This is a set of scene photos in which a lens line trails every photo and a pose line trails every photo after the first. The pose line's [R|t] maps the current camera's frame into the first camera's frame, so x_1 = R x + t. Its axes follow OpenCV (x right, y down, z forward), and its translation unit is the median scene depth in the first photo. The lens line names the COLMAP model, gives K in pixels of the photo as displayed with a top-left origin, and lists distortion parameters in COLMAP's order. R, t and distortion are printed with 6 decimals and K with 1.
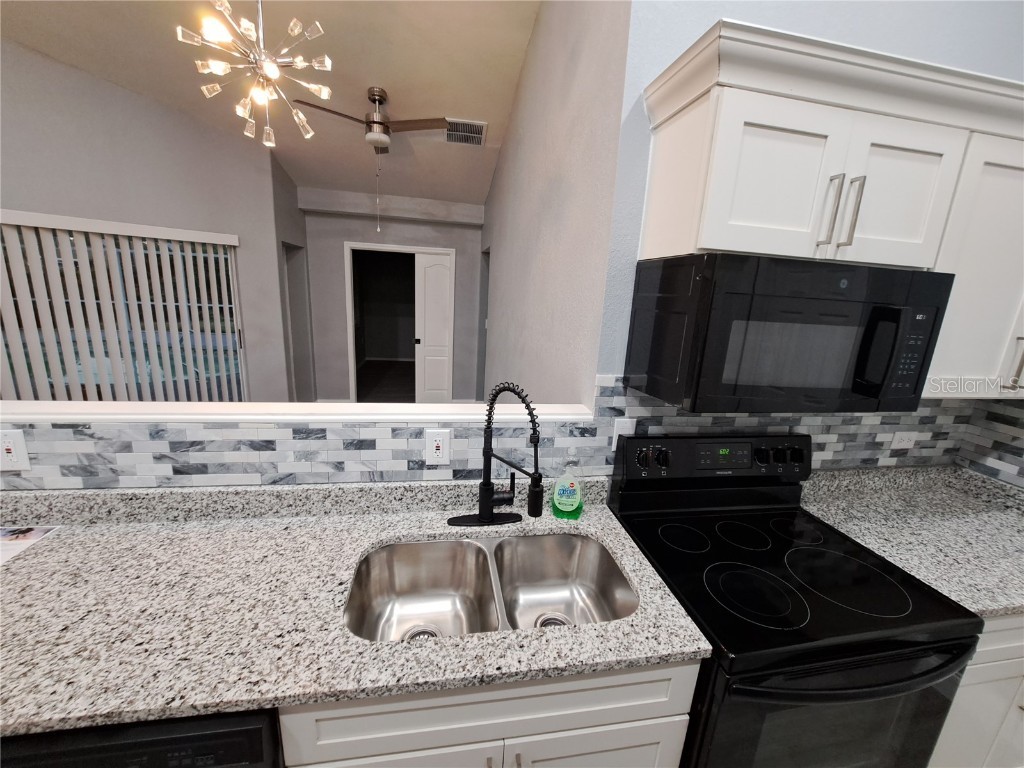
lens RADIAL K [[410.8, 0, 512.0], [0, 410.8, 384.0], [0, 0, 1]] dist [-0.015073, 0.000059]
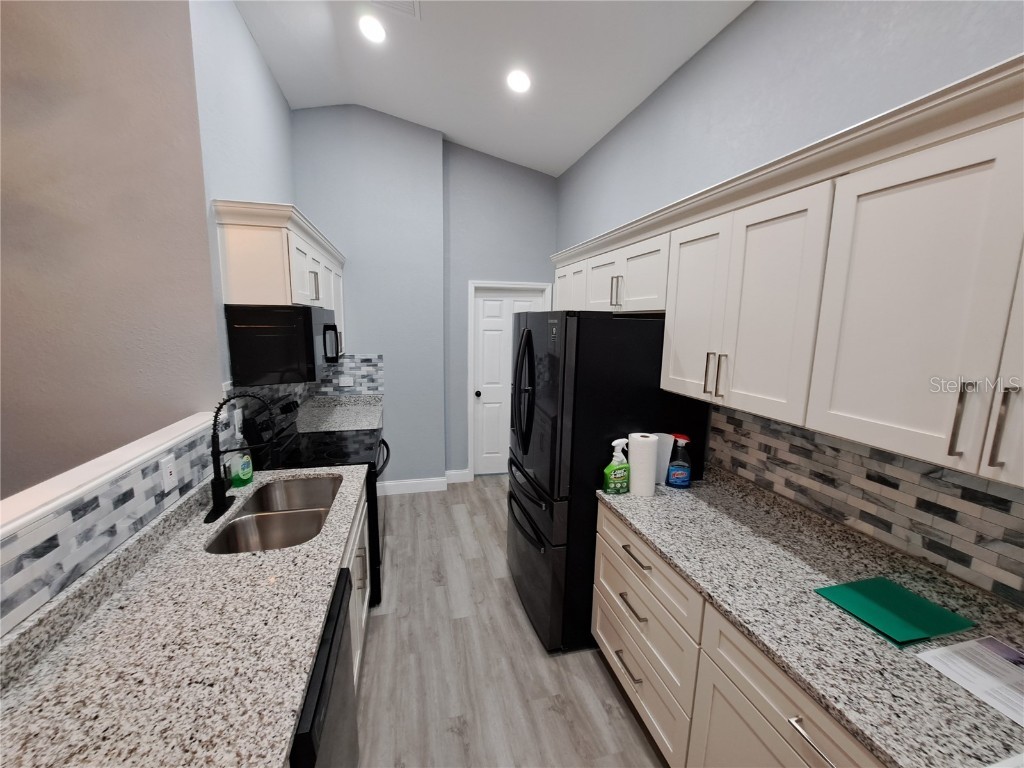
lens RADIAL K [[410.8, 0, 512.0], [0, 410.8, 384.0], [0, 0, 1]] dist [-0.015073, 0.000059]
pose [[-0.072290, -0.207080, 0.975650, -1.345860], [0.214977, 0.951981, 0.217984, -0.125428], [-0.973940, 0.225500, -0.024301, 0.060488]]
